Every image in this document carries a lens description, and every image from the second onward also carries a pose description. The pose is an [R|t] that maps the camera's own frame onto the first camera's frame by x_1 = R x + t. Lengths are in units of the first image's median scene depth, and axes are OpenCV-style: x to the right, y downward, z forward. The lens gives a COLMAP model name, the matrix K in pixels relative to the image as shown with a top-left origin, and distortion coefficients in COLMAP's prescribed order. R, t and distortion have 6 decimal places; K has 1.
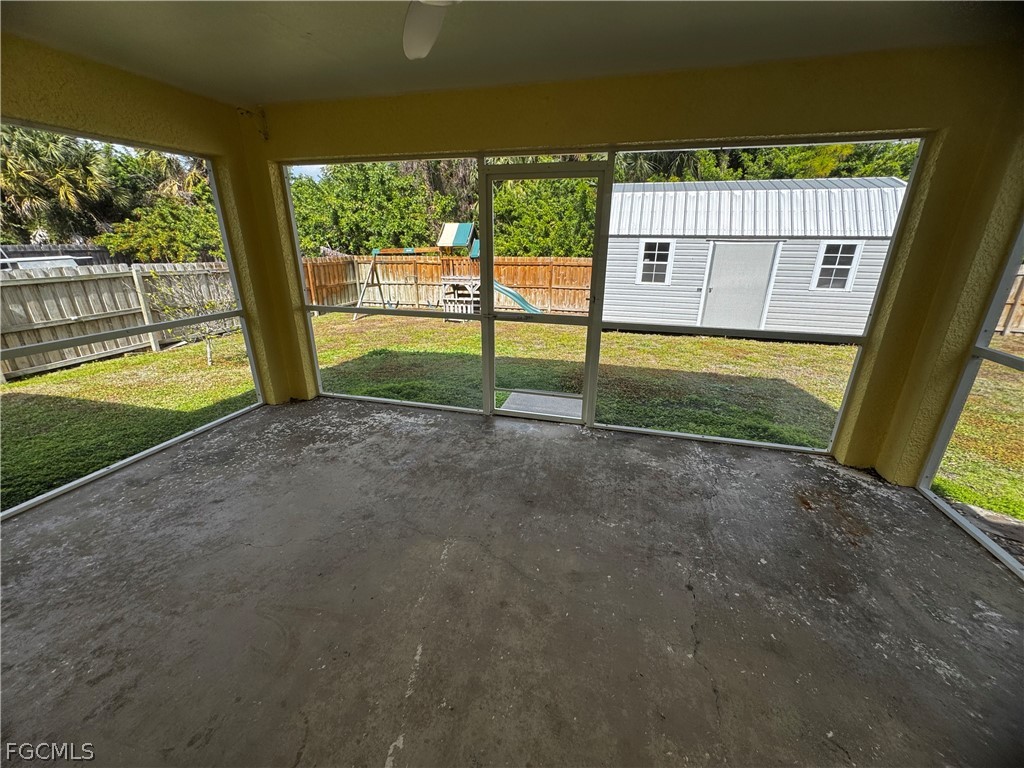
lens RADIAL K [[411.6, 0, 512.9], [0, 411.6, 386.5], [0, 0, 1]] dist [-0.003099, -0.000100]
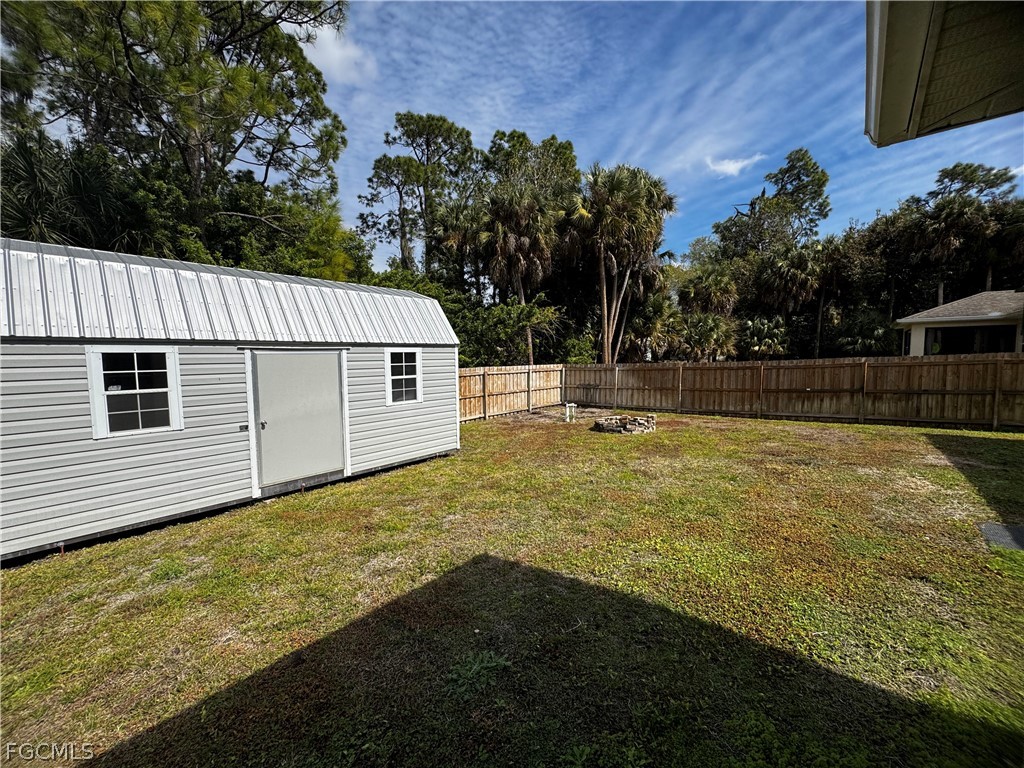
lens RADIAL K [[411.6, 0, 512.9], [0, 411.6, 386.5], [0, 0, 1]] dist [-0.003099, -0.000100]
pose [[0.432256, -0.080008, 0.898194, 0.103954], [0.320889, 0.944505, -0.070295, -0.136133], [-0.842725, 0.318606, 0.433942, 0.431295]]
